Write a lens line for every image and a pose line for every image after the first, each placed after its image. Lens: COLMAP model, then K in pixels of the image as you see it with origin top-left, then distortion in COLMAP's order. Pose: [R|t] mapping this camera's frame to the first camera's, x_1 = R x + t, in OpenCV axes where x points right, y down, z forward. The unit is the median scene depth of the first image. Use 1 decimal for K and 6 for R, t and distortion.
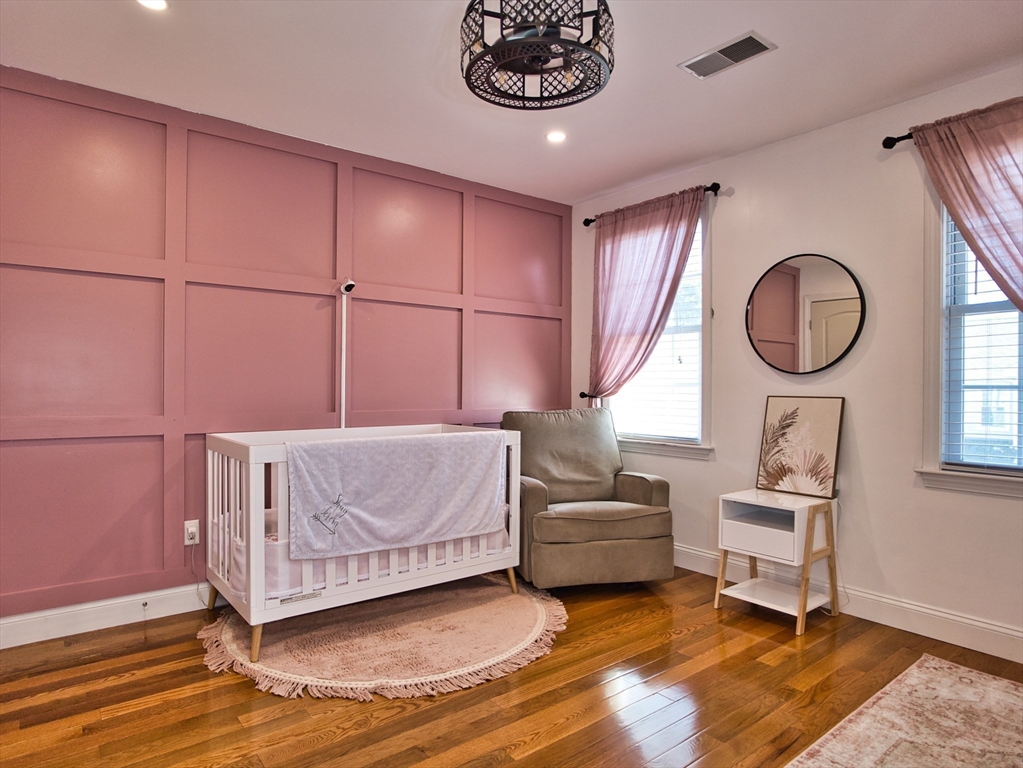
lens RADIAL K [[618.0, 0, 507.5], [0, 618.0, 389.4], [0, 0, 1]] dist [-0.047117, 0.021447]
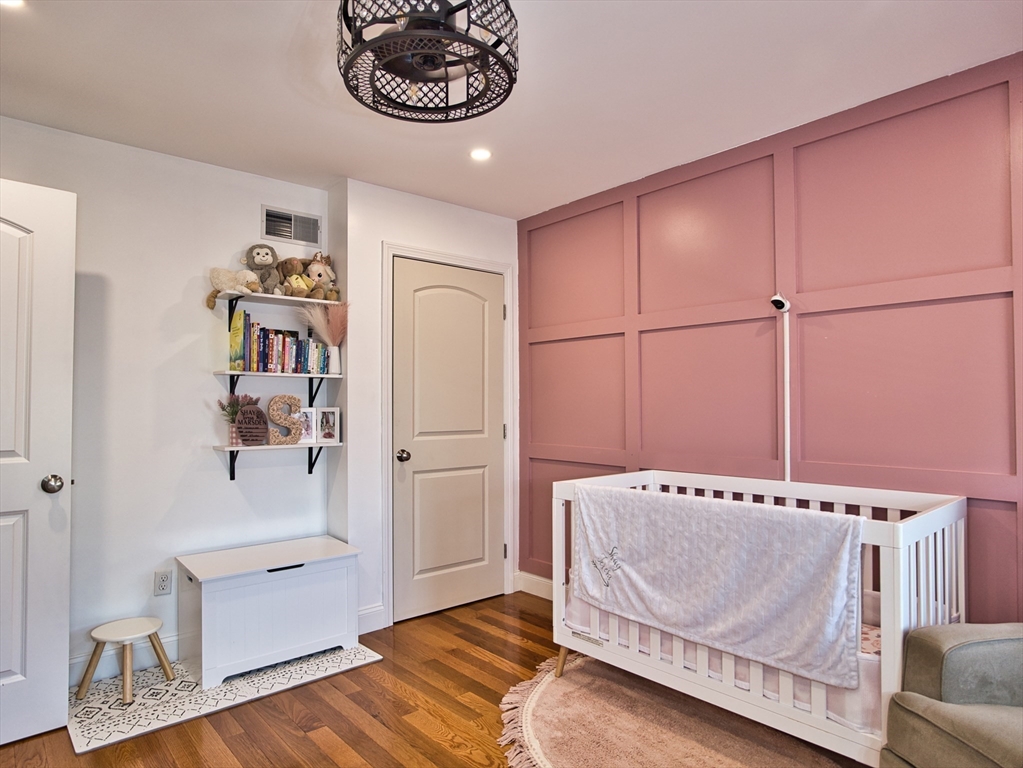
lens RADIAL K [[618.0, 0, 510.2], [0, 618.0, 386.0], [0, 0, 1]] dist [-0.047117, 0.021447]
pose [[0.047089, -0.037329, -0.998193, 0.601847], [-0.000285, 0.999301, -0.037383, -0.036168], [0.998891, 0.002044, 0.047046, 0.717954]]
